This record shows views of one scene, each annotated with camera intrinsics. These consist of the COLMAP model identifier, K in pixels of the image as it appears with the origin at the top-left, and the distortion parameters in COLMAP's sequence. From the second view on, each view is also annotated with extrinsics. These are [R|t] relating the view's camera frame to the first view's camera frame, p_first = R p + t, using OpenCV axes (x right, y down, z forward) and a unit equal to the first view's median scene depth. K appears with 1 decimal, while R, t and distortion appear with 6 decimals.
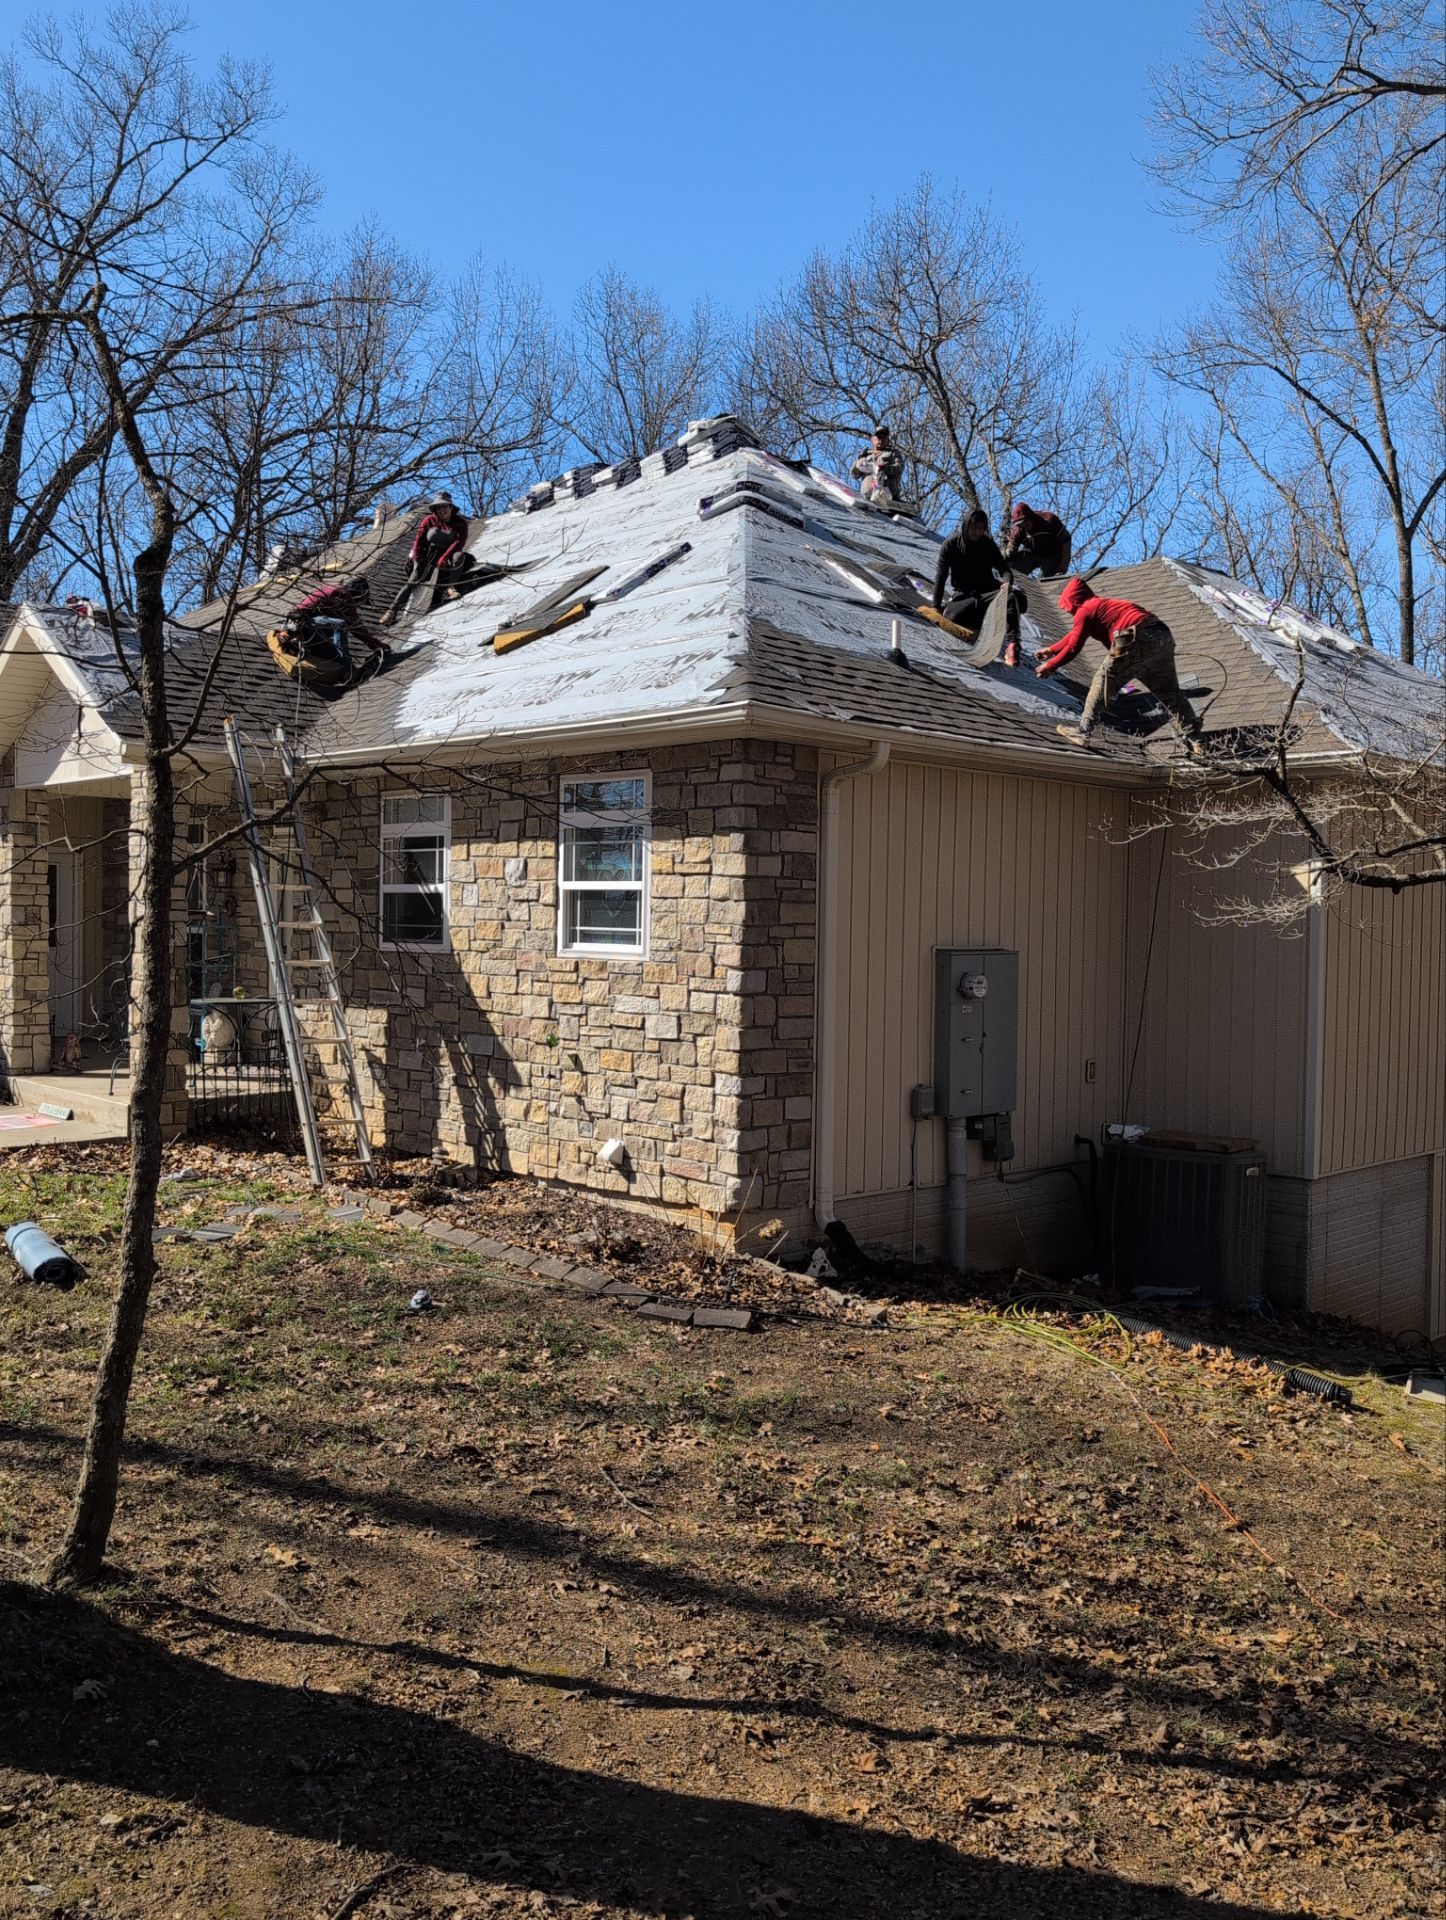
lens RADIAL K [[1651.3, 0, 723.0], [0, 1651.3, 960.0], [0, 0, 1]] dist [0.066339, -0.018490]
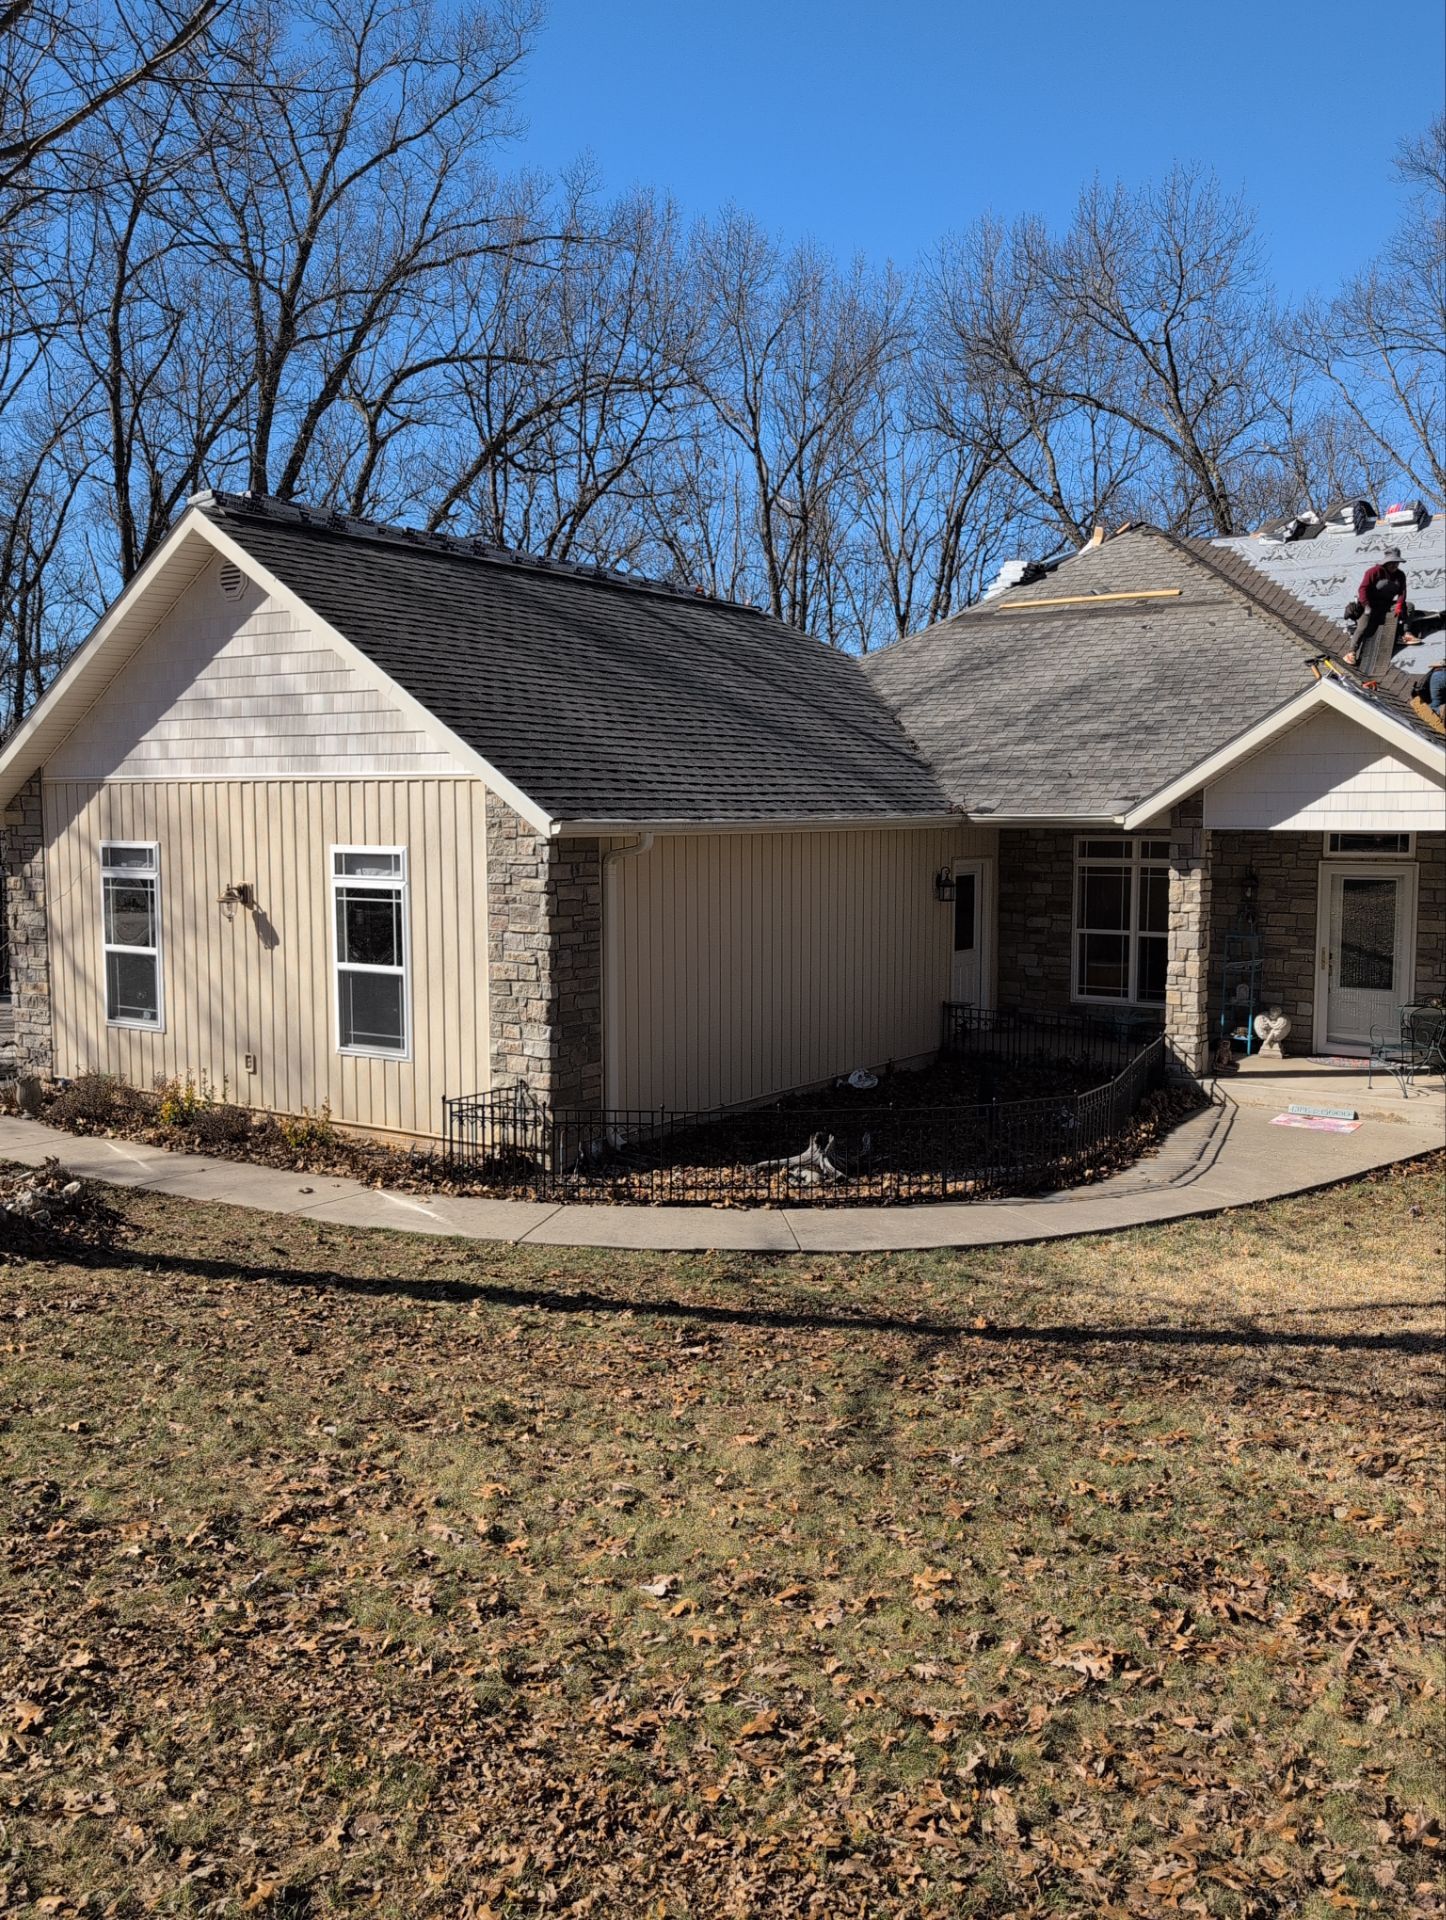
lens RADIAL K [[1651.3, 0, 723.0], [0, 1651.3, 960.0], [0, 0, 1]] dist [0.066339, -0.018490]
pose [[0.976996, -0.041515, 0.209178, -0.762122], [0.026706, 0.996965, 0.073129, -0.081711], [-0.211579, -0.065861, 0.975139, -0.044797]]
